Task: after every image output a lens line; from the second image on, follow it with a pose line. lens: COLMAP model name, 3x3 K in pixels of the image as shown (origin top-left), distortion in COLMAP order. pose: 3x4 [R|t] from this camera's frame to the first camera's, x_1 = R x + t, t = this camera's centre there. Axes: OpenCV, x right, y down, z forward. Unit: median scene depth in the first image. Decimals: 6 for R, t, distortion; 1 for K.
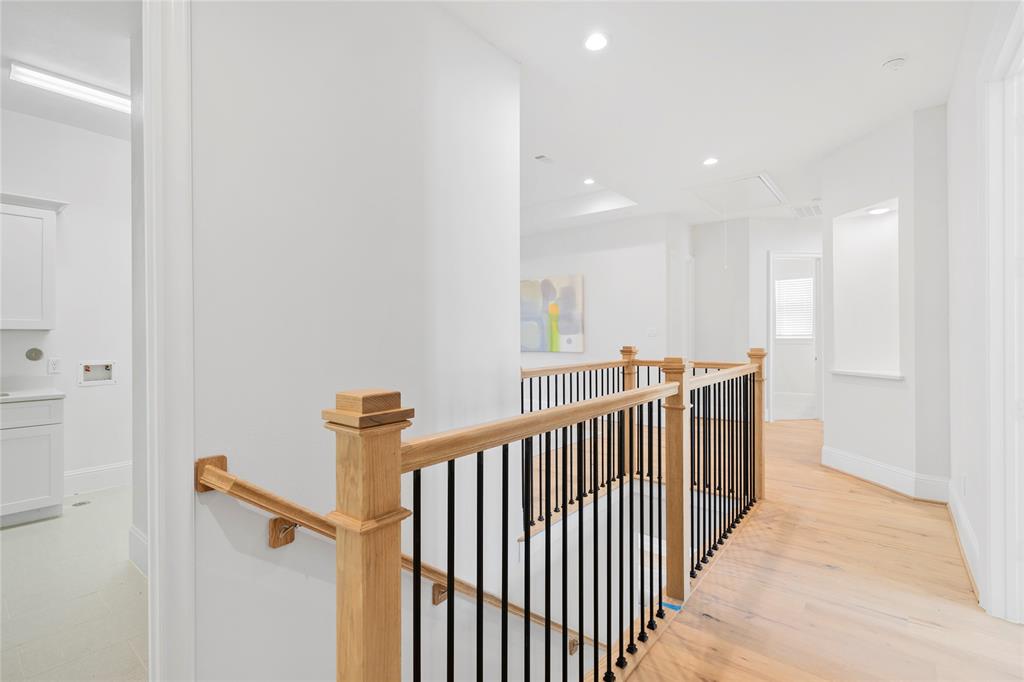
lens RADIAL K [[469.6, 0, 511.4], [0, 469.6, 336.1], [0, 0, 1]] dist [0.000304, 0.000841]
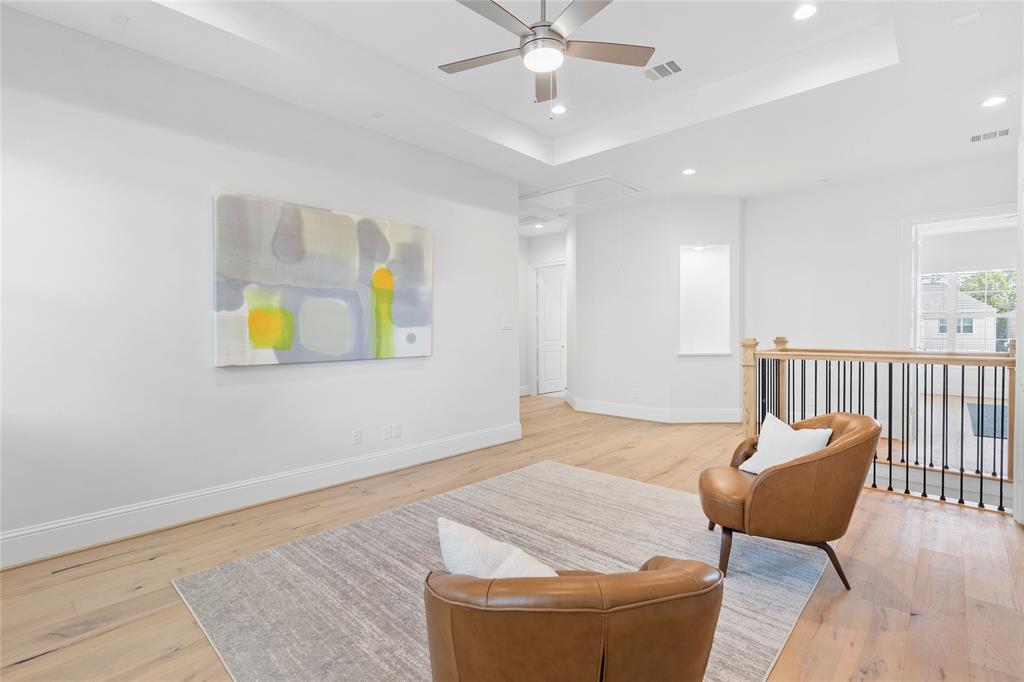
lens RADIAL K [[469.6, 0, 511.4], [0, 469.6, 336.1], [0, 0, 1]] dist [0.000304, 0.000841]
pose [[0.077876, -0.005076, 0.996950, -0.439673], [0.008315, 0.999956, 0.004442, 0.006680], [-0.996928, 0.007943, 0.077915, 0.822495]]
